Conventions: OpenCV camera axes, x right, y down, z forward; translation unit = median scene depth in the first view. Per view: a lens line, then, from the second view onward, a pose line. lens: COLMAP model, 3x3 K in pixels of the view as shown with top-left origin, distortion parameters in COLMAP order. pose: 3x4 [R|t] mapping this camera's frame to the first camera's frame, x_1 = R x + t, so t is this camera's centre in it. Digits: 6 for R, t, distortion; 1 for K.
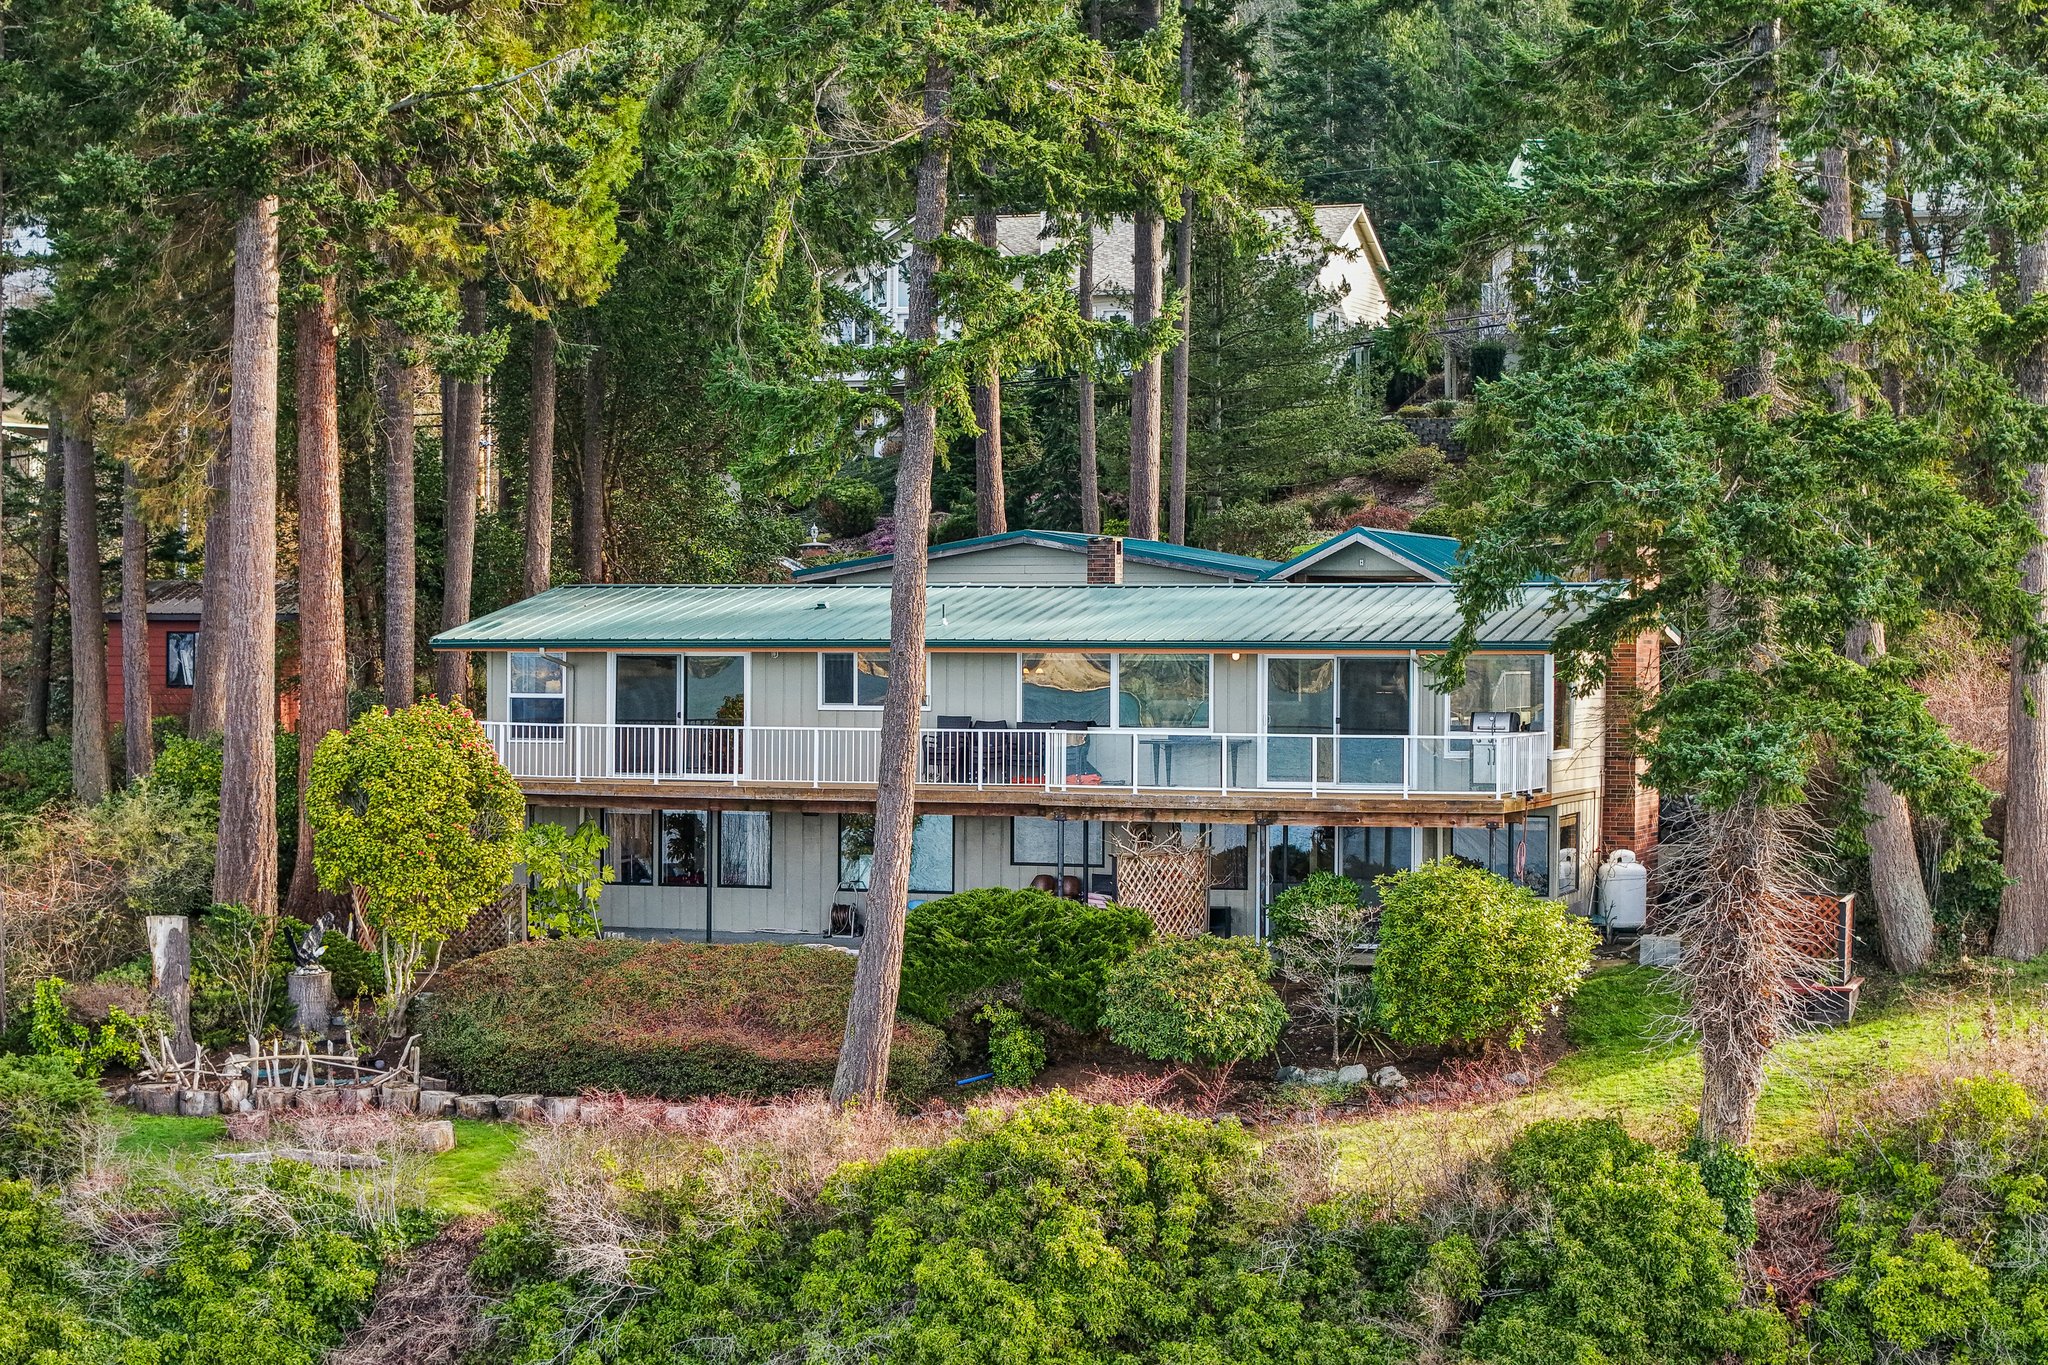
lens RADIAL K [[4428.9, 0, 1024.0], [0, 4428.9, 682.5], [0, 0, 1]] dist [-0.389778, 2.440955]
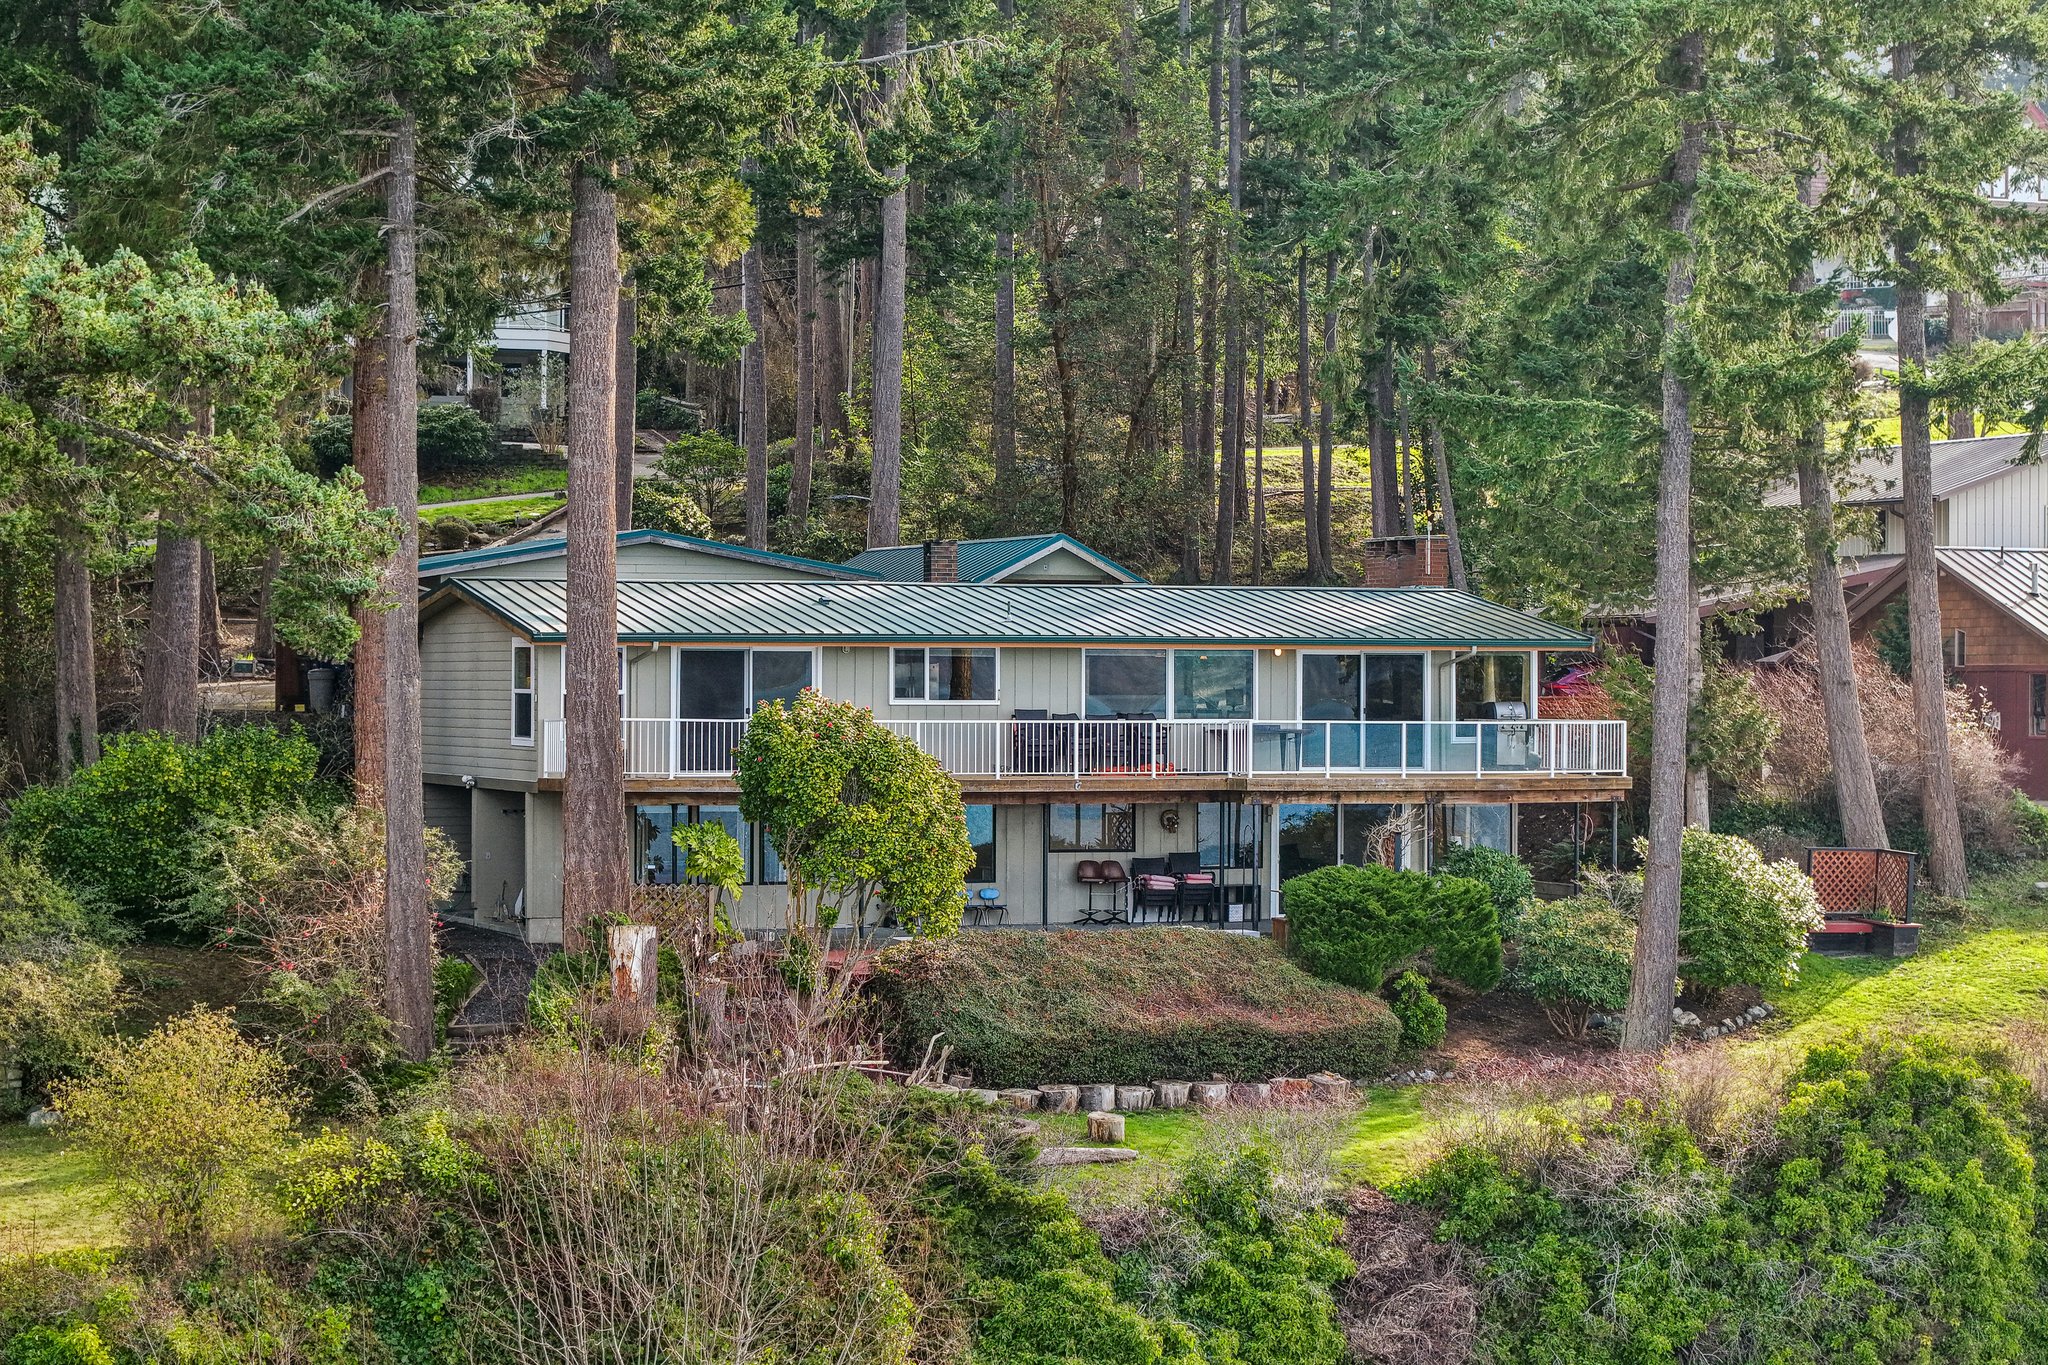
lens RADIAL K [[4428.9, 0, 1024.0], [0, 4428.9, 682.5], [0, 0, 1]] dist [-0.389778, 2.440955]
pose [[0.745336, -0.001386, 0.666687, -0.778167], [0.004383, 0.999986, -0.002822, 0.004713], [-0.666674, 0.005025, 0.745332, 0.252092]]
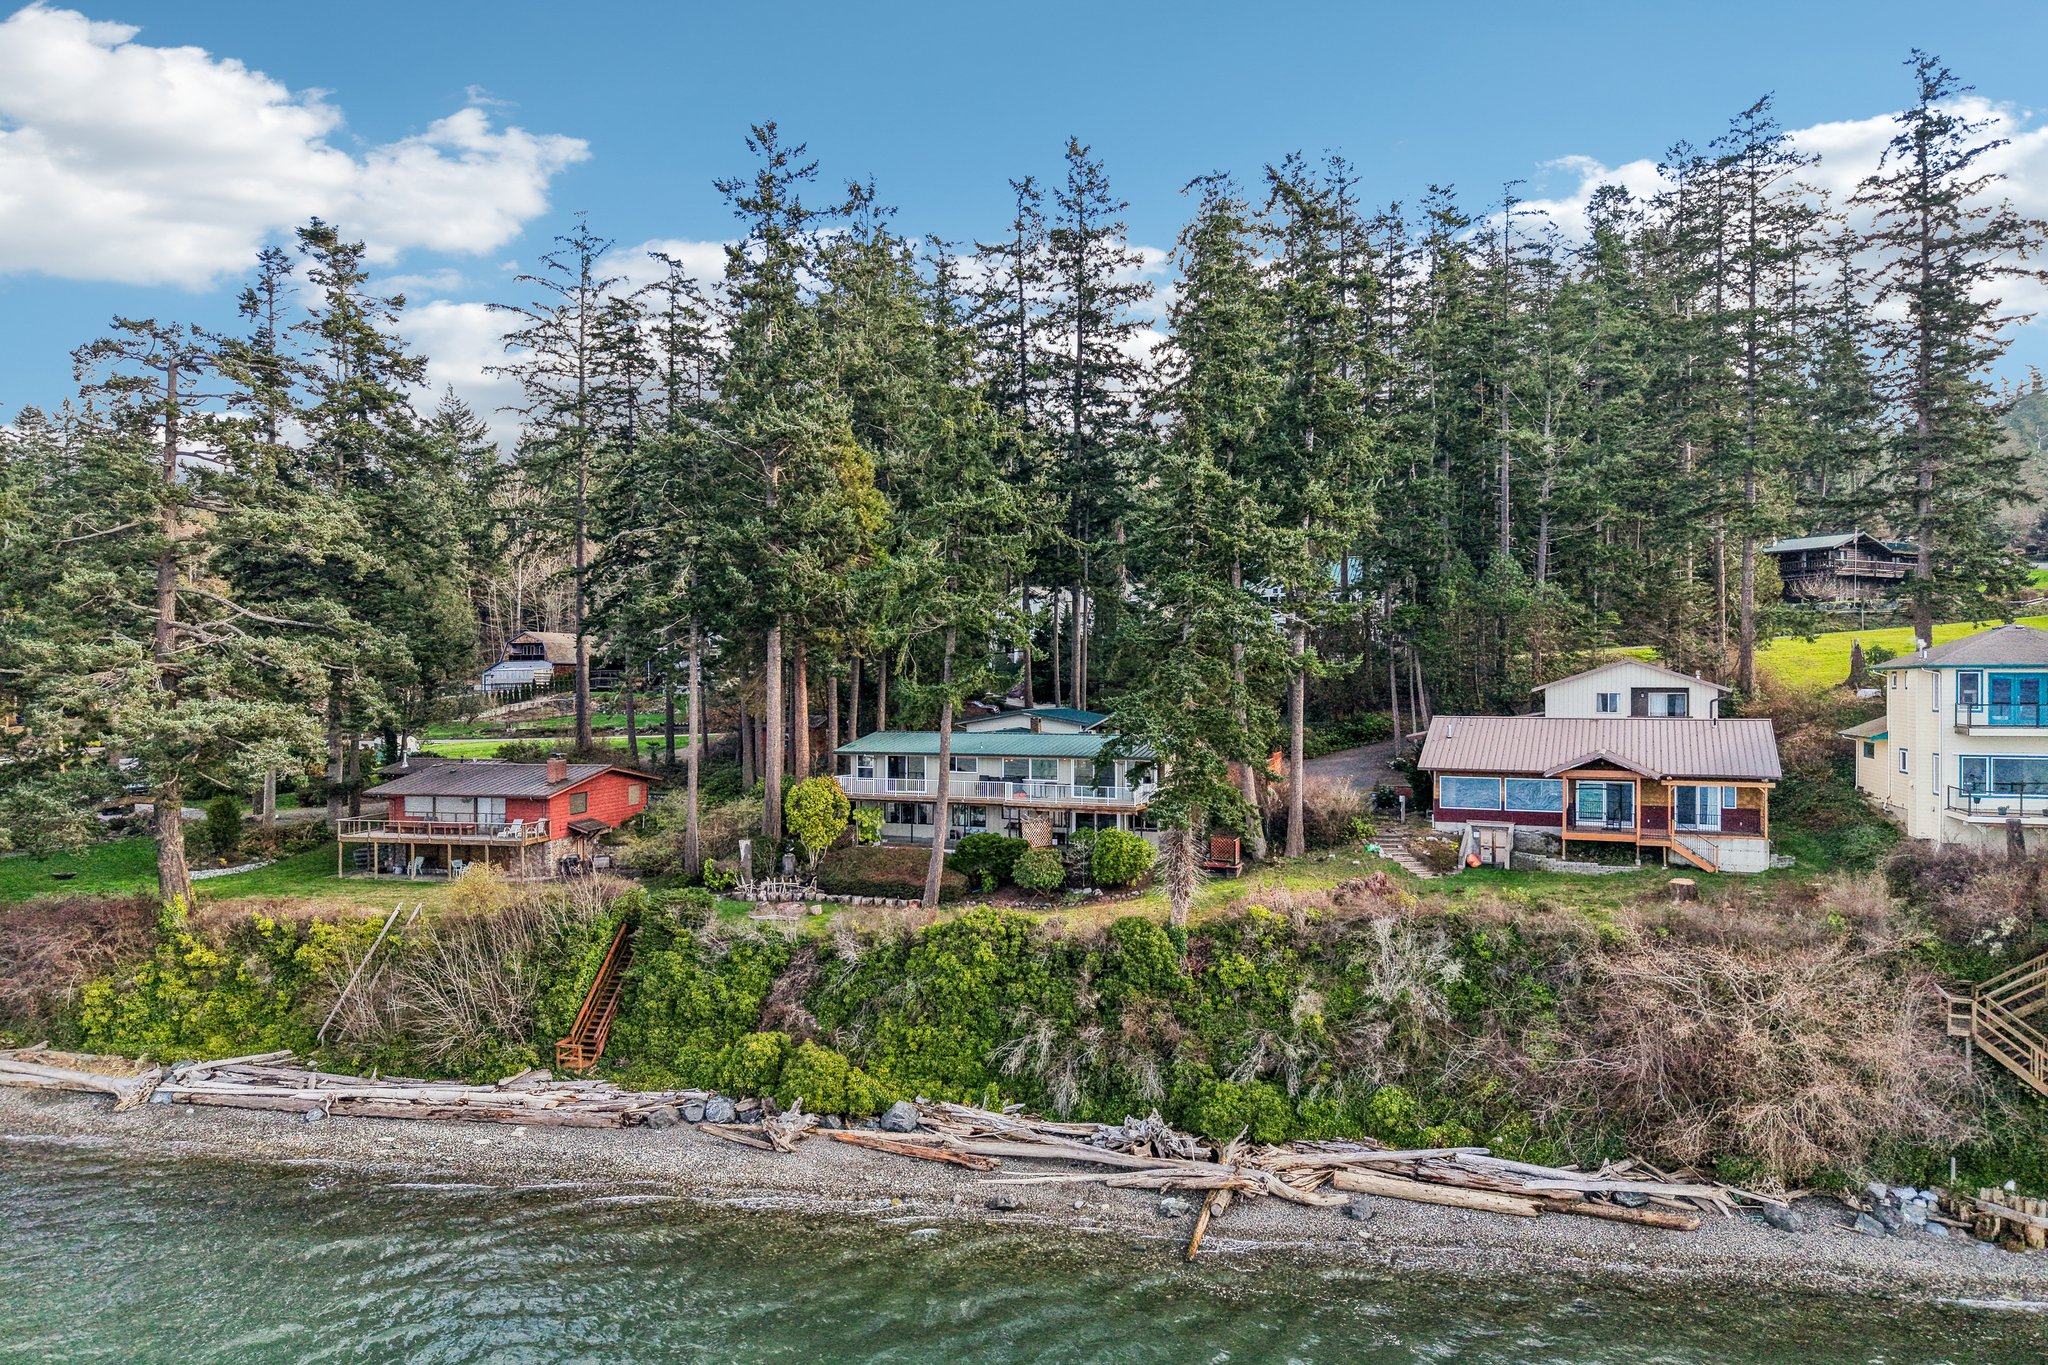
lens RADIAL K [[1378.8, 0, 1024.0], [0, 1378.8, 682.5], [0, 0, 1]] dist [0.010879, -0.004168]
pose [[0.997603, -0.005832, -0.068956, 0.096629], [0.005189, 0.999941, -0.009503, -0.059022], [0.069007, 0.009123, 0.997574, -0.055361]]
